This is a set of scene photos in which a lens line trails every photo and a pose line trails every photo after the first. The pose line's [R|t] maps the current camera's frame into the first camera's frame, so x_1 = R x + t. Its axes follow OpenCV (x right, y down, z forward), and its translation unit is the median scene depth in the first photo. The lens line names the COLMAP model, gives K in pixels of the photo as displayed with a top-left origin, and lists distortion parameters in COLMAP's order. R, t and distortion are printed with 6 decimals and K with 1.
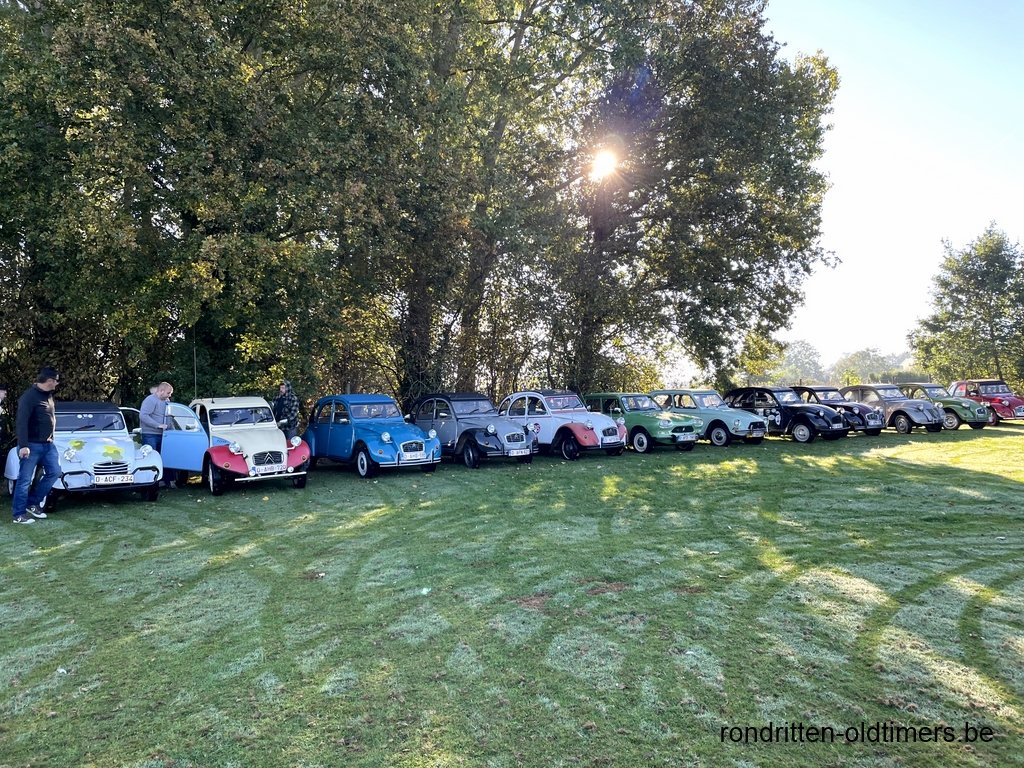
lens RADIAL K [[805.9, 0, 522.7], [0, 805.9, 379.5], [0, 0, 1]] dist [0.087048, -0.118583]
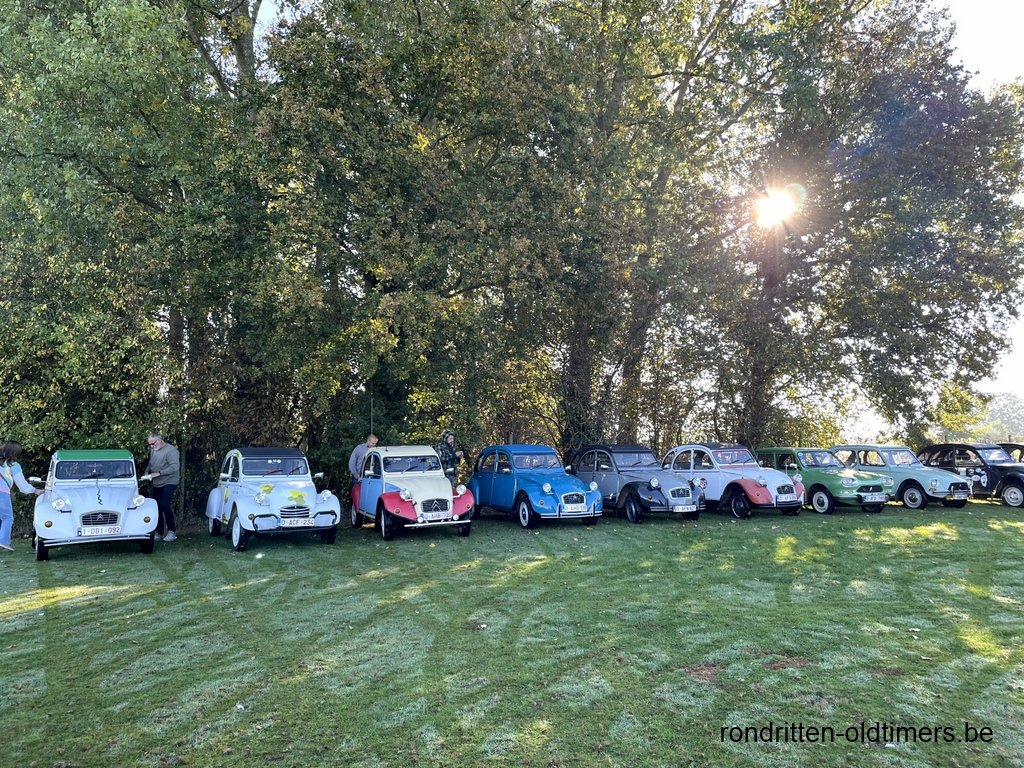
lens RADIAL K [[805.9, 0, 507.5], [0, 805.9, 377.7], [0, 0, 1]] dist [0.087048, -0.118583]
pose [[0.976415, -0.004843, -0.215846, -0.001239], [-0.009507, 0.997814, -0.065394, 0.000922], [0.215691, 0.065904, 0.974235, 0.009104]]
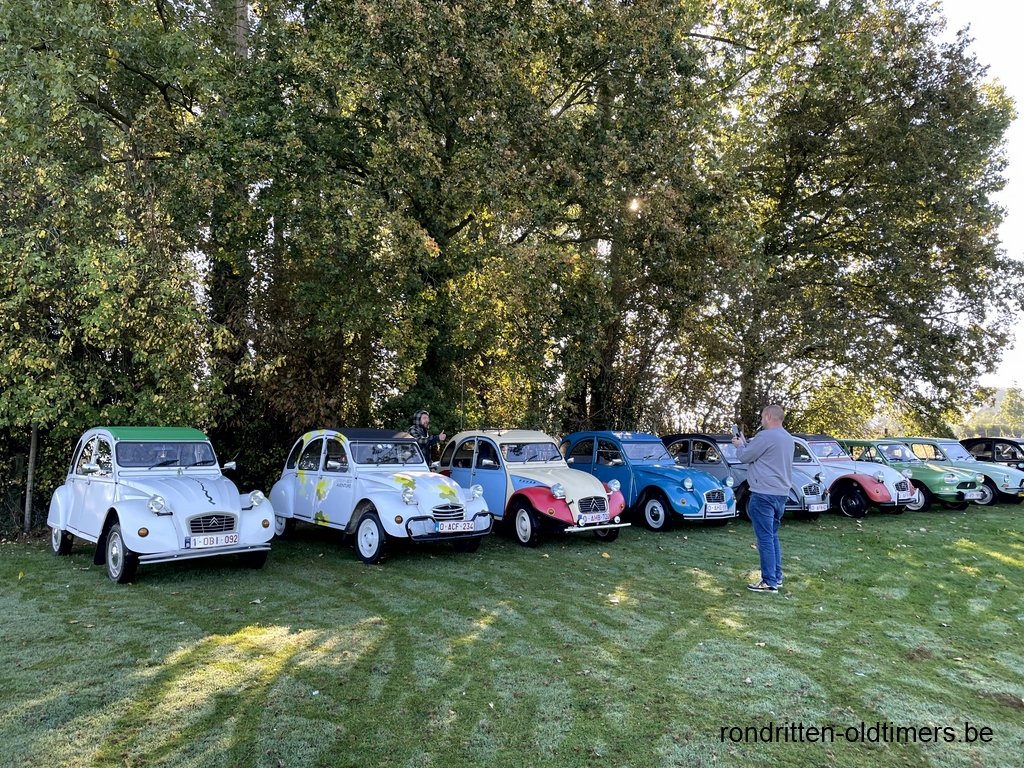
lens RADIAL K [[805.9, 0, 500.0], [0, 805.9, 374.8], [0, 0, 1]] dist [0.087048, -0.118583]
pose [[0.998737, 0.029076, -0.040964, -0.288403], [-0.031354, 0.997932, -0.056121, 0.010228], [0.039248, 0.057335, 0.997583, 0.124723]]
